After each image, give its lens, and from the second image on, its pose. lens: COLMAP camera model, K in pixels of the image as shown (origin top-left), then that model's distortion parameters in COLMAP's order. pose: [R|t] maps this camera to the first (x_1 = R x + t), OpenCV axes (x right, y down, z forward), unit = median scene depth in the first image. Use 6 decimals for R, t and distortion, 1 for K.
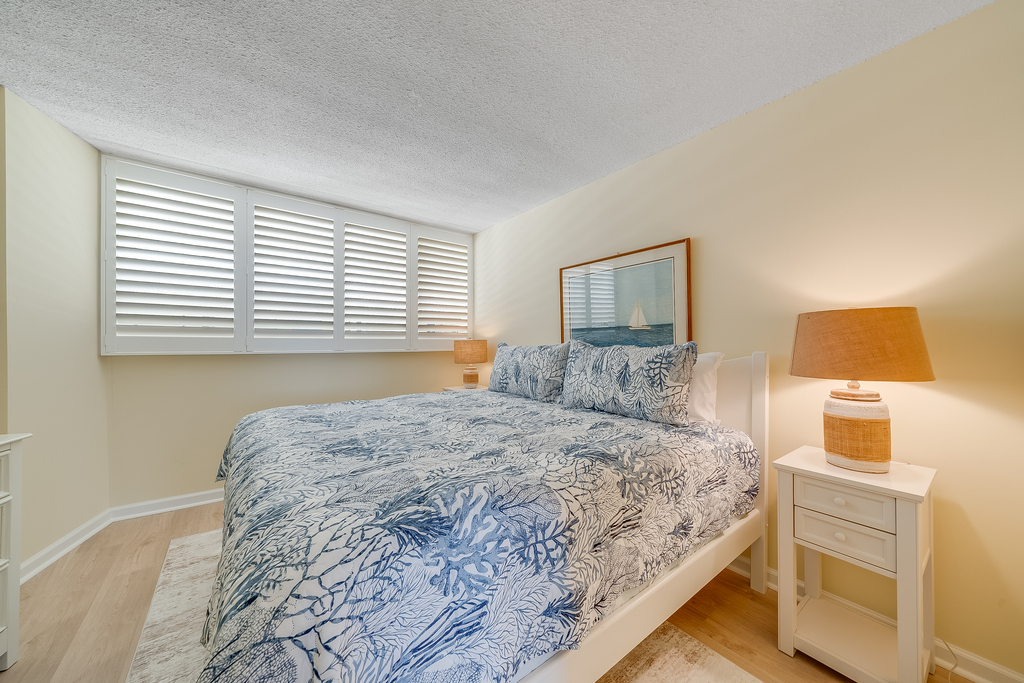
lens RADIAL K [[356.8, 0, 516.1], [0, 356.8, 341.7], [0, 0, 1]] dist [-0.000731, -0.000021]
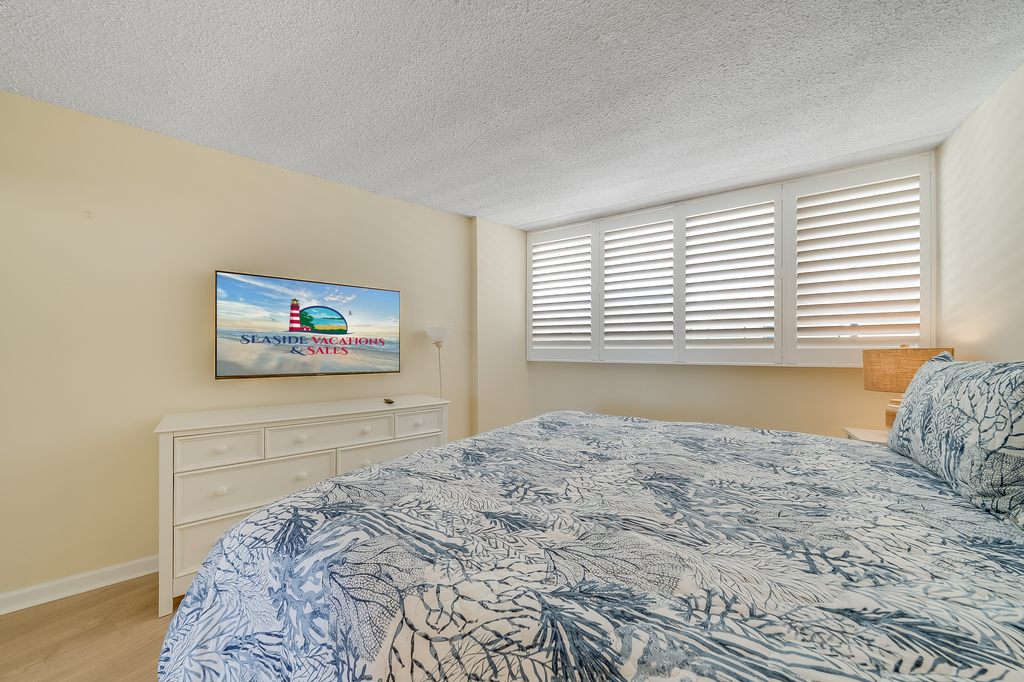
lens RADIAL K [[356.8, 0, 519.2], [0, 356.8, 351.7], [0, 0, 1]] dist [-0.000731, -0.000021]
pose [[0.324713, -0.001486, -0.945811, 0.275685], [-0.000877, 0.999998, -0.001873, 0.001403], [0.945812, 0.001438, 0.324711, 0.394812]]
